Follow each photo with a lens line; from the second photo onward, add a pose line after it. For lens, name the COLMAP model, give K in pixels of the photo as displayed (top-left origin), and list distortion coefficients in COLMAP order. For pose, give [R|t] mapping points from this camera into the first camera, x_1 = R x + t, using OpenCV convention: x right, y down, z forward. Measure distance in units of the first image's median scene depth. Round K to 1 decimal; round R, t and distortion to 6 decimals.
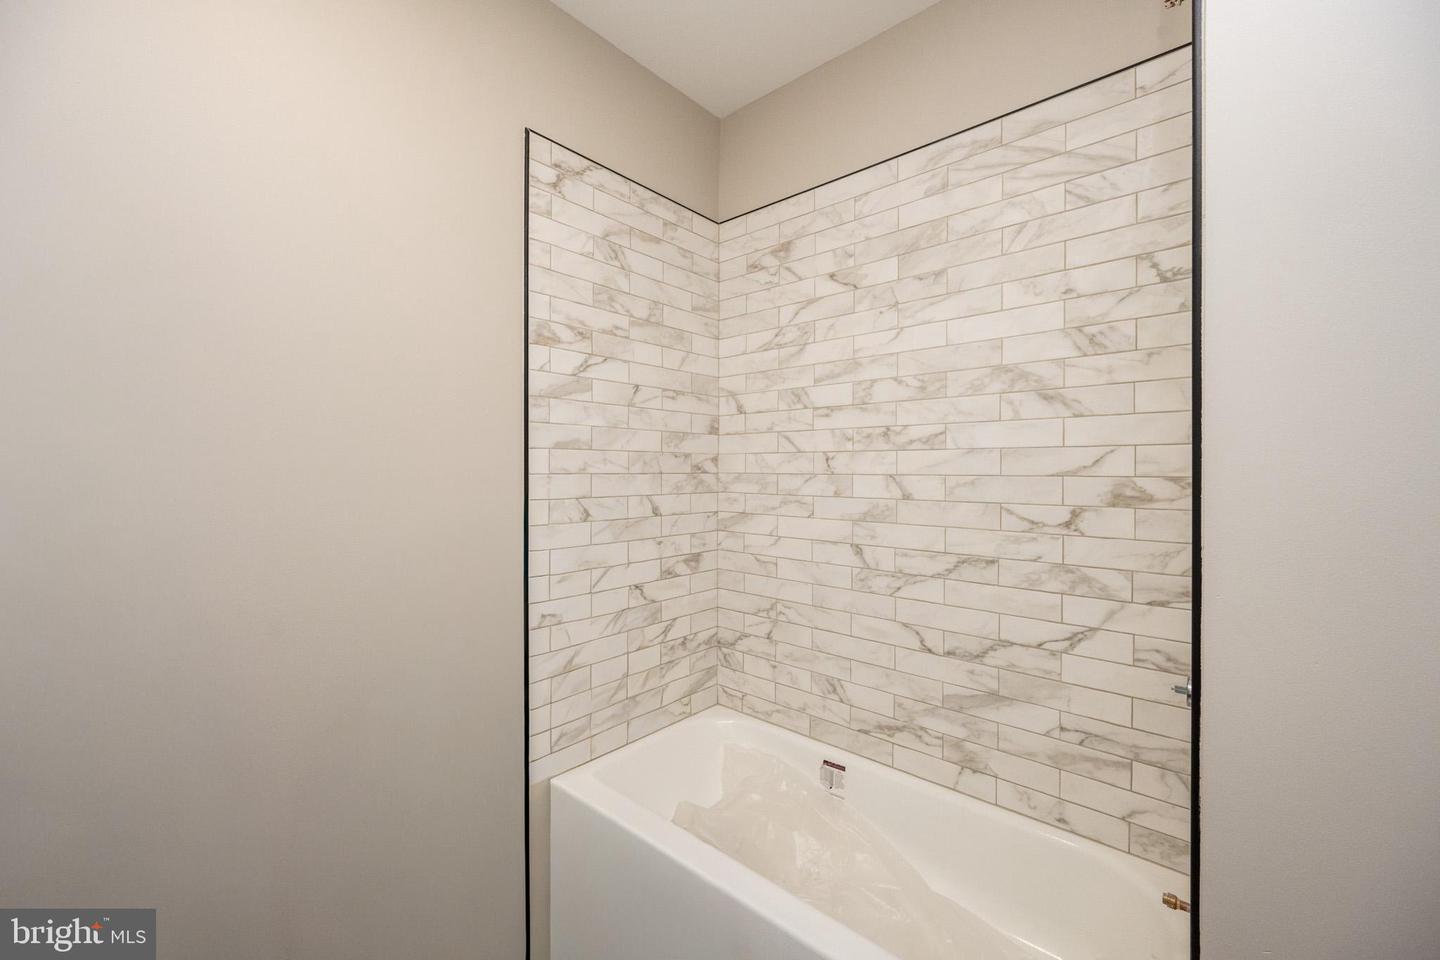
lens RADIAL K [[569.7, 0, 720.0], [0, 569.7, 480.0], [0, 0, 1]] dist [-0.000307, 0.000009]
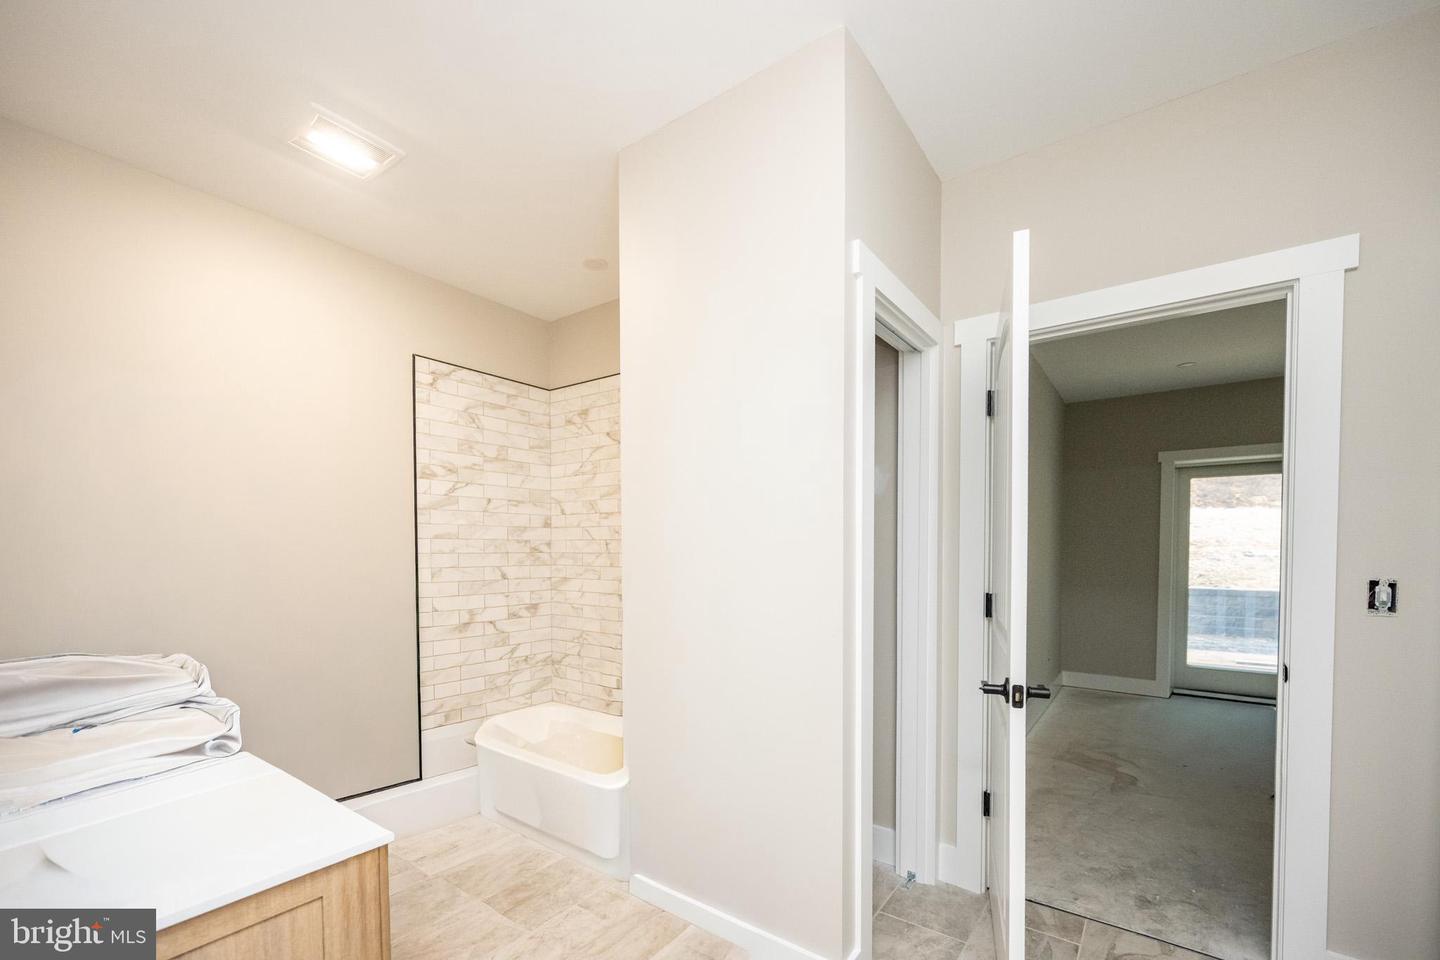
lens RADIAL K [[598.7, 0, 715.0], [0, 598.7, 572.6], [0, 0, 1]] dist [0.000044, 0.000029]
pose [[0.997004, -0.004947, 0.077190, 0.344941], [0.003124, 0.999714, 0.023722, 0.005702], [-0.077285, -0.023409, 0.996734, -0.720778]]
